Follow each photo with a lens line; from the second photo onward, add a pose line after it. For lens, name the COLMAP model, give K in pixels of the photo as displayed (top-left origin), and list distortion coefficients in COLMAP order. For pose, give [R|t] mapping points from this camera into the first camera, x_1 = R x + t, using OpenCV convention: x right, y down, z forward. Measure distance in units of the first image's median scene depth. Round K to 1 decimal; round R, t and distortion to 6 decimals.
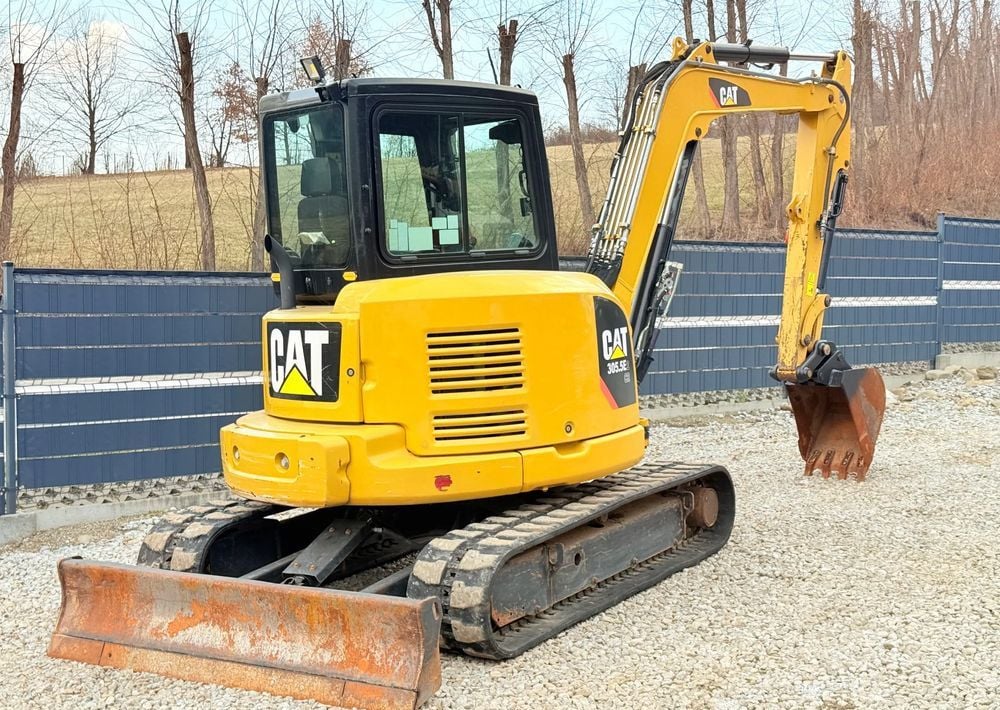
lens RADIAL K [[1387.0, 0, 505.7], [0, 1387.0, 380.8], [0, 0, 1]] dist [0.137598, 0.000000]
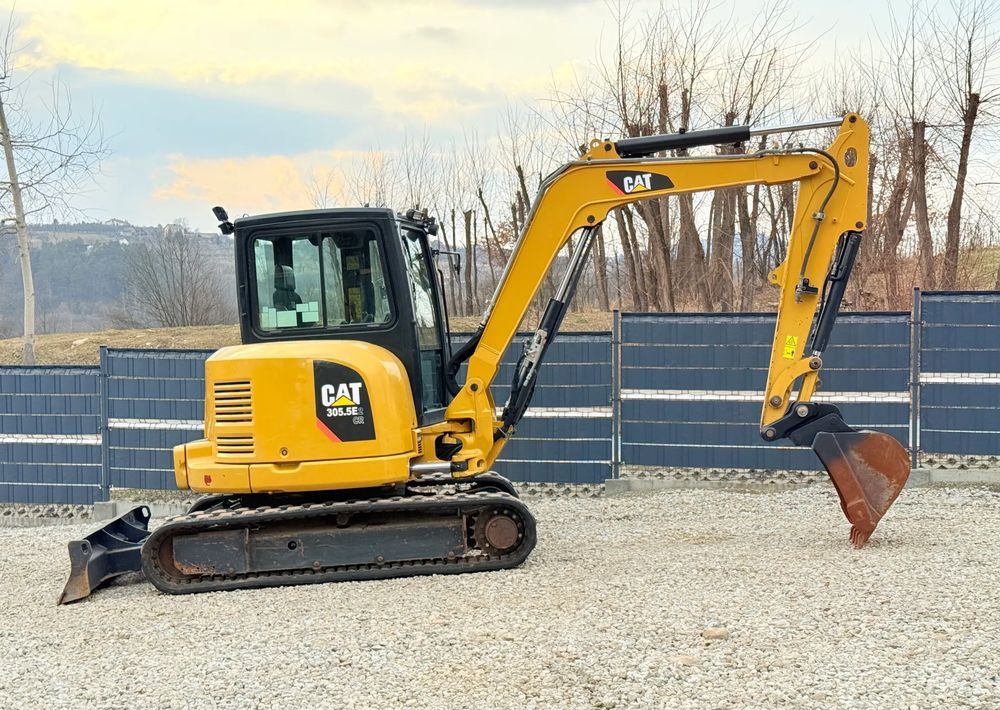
lens RADIAL K [[1387.0, 0, 515.6], [0, 1387.0, 371.5], [0, 0, 1]] dist [0.137598, 0.000000]
pose [[0.594300, 0.024937, -0.803857, 1.087888], [-0.046424, 0.998916, -0.003334, -0.044884], [0.802902, 0.039300, 0.594814, 0.269675]]
